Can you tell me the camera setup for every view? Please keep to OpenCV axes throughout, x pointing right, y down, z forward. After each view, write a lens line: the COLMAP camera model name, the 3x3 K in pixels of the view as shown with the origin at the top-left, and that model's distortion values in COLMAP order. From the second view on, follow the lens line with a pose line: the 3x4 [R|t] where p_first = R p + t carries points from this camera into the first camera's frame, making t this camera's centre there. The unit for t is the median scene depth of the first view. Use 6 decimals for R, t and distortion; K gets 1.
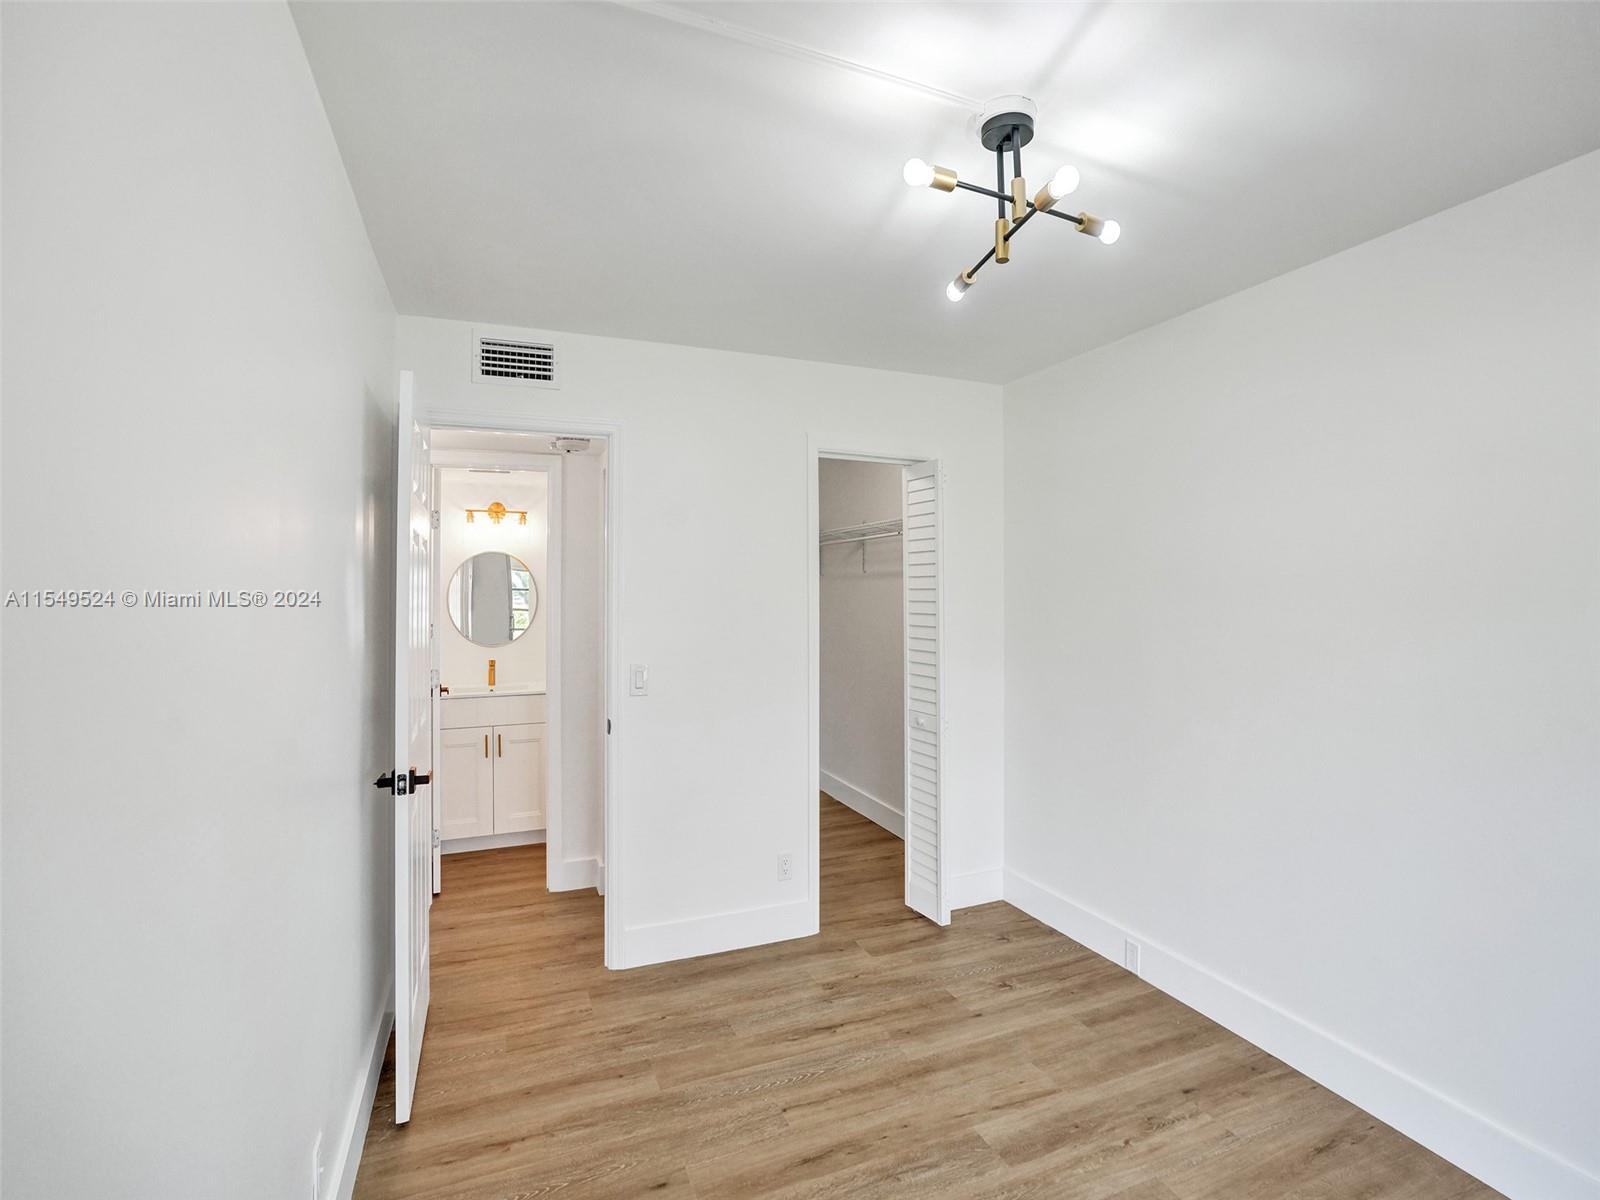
lens RADIAL K [[745.8, 0, 800.0], [0, 745.8, 600.0], [0, 0, 1]] dist [-0.048091, 0.026156]
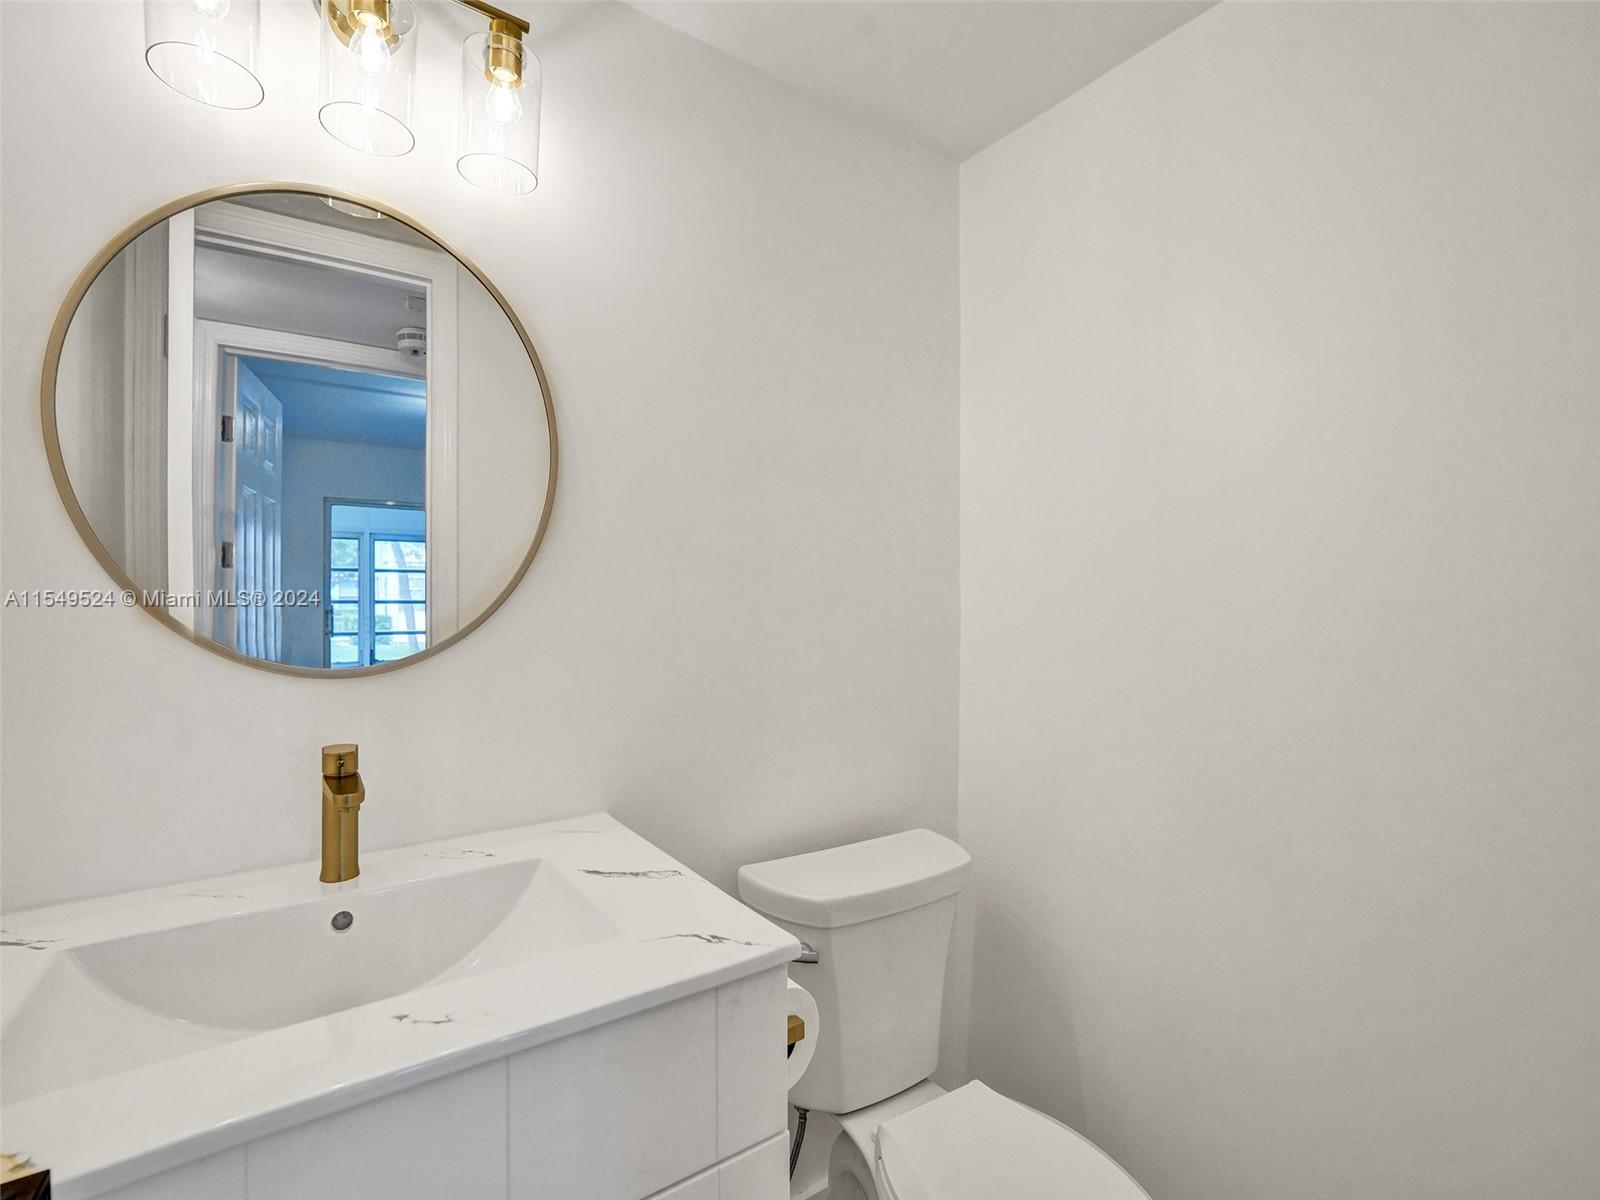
lens RADIAL K [[745.8, 0, 800.0], [0, 745.8, 600.0], [0, 0, 1]] dist [-0.048091, 0.026156]
pose [[0.977930, 0.005854, 0.208850, -0.305012], [-0.004525, 0.999966, -0.006838, 0.040650], [-0.208883, 0.005742, 0.977924, 0.708712]]
